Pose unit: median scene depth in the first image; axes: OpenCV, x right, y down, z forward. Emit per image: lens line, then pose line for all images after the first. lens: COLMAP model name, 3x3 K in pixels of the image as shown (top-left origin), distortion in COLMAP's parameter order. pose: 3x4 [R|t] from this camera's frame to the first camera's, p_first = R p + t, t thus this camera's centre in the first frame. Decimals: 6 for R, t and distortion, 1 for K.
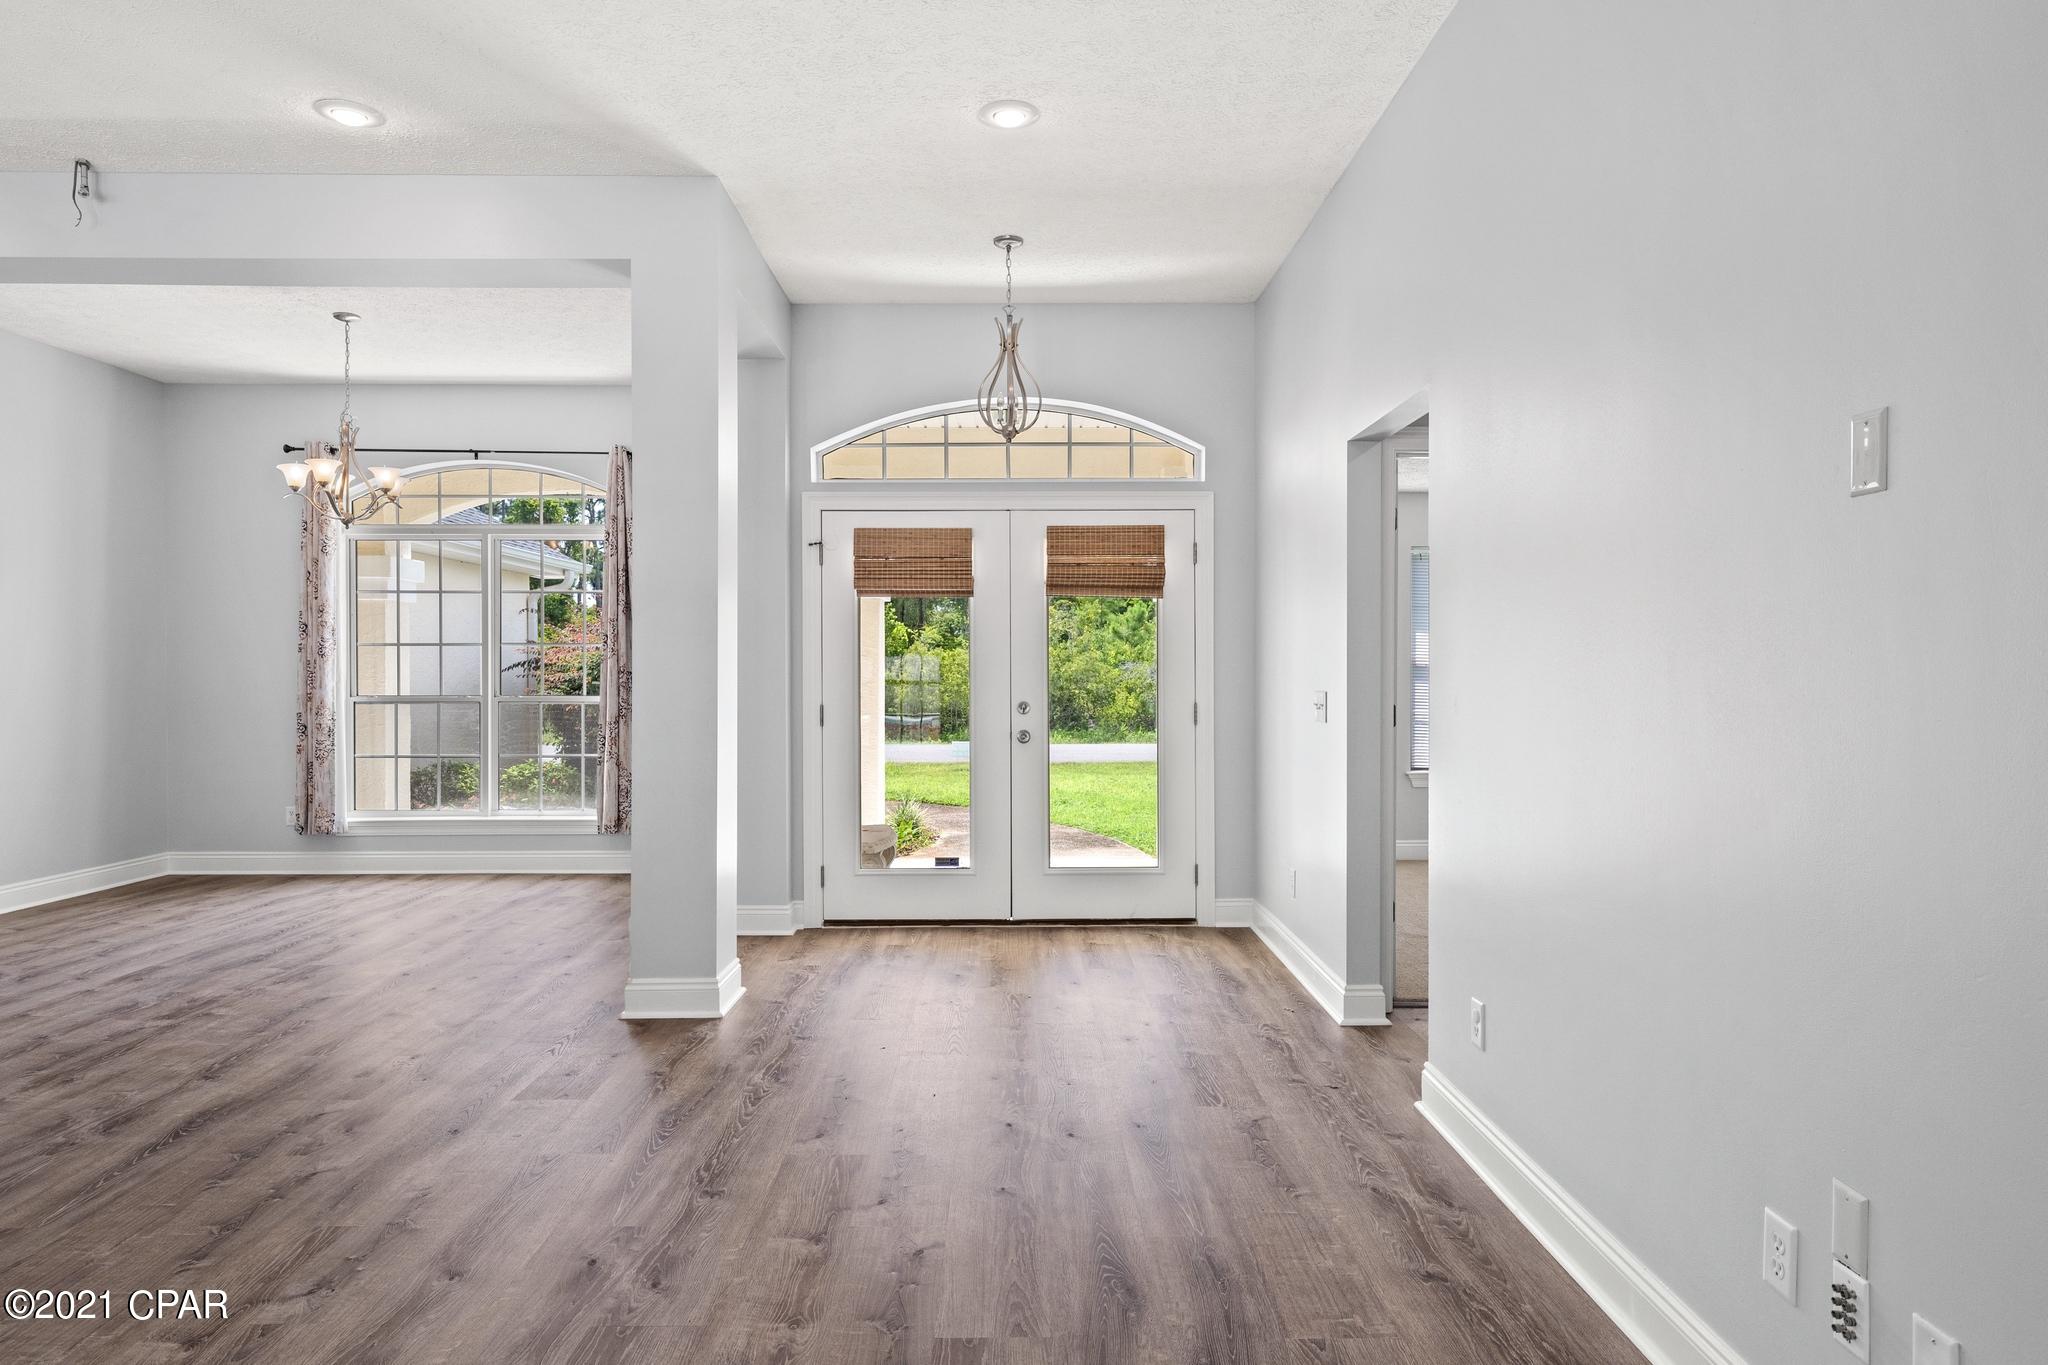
lens RADIAL K [[1195.0, 0, 1024.0], [0, 1195.0, 682.5], [0, 0, 1]] dist [0.002444, 0.000758]
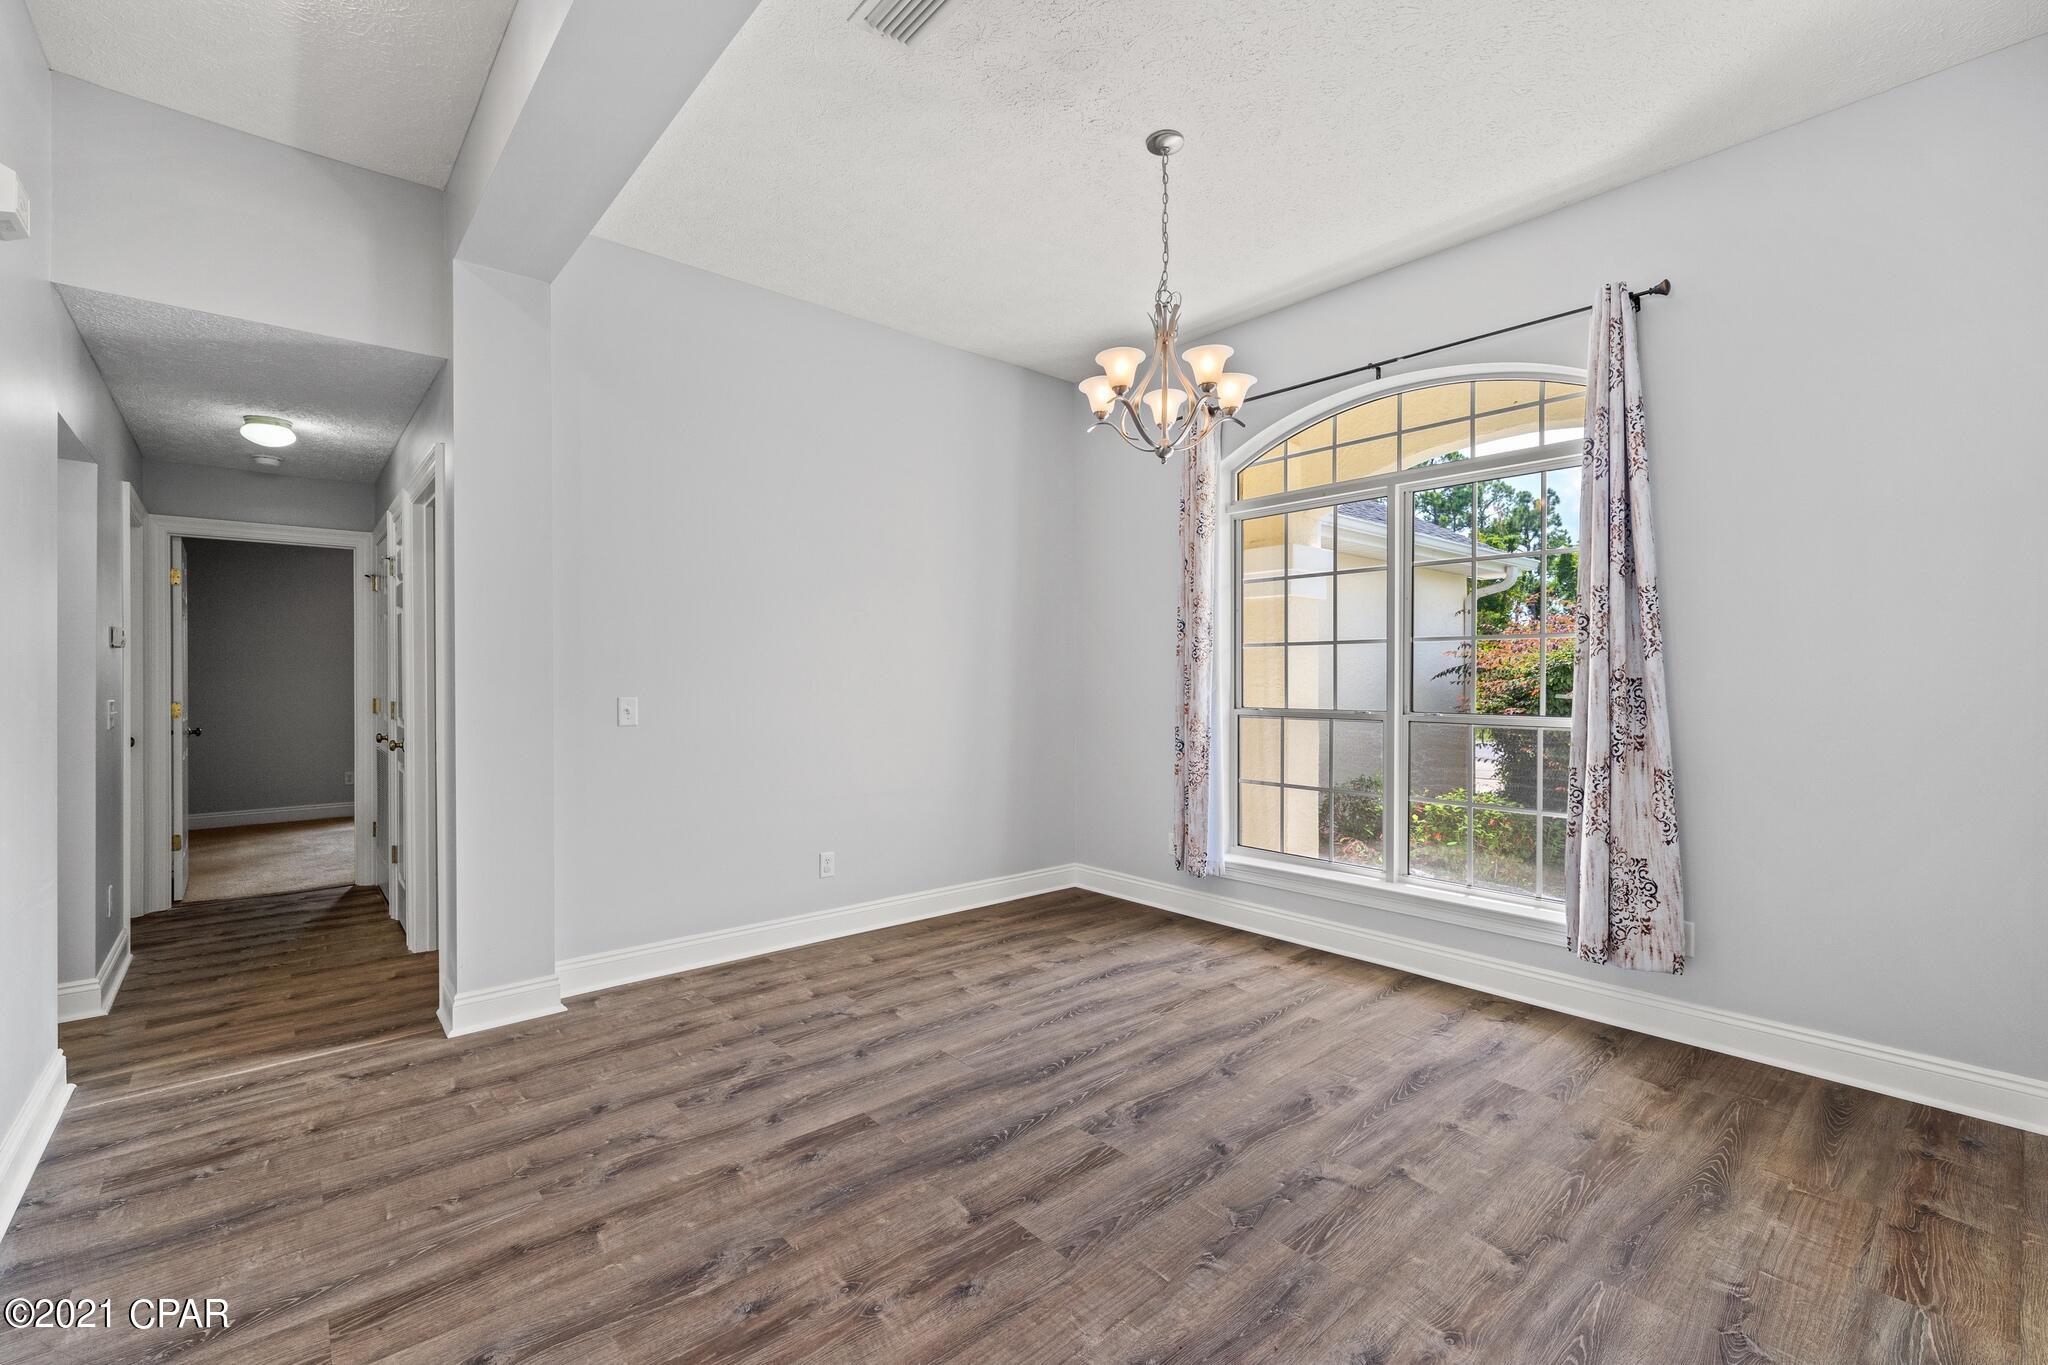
lens RADIAL K [[881.0, 0, 1024.0], [0, 881.0, 682.5], [0, 0, 1]] dist [0.001237, 0.000041]
pose [[0.648647, 0.003803, -0.761080, -0.199282], [-0.006960, 0.999975, -0.000935, -0.004860], [0.761057, 0.005904, 0.648658, 0.510693]]
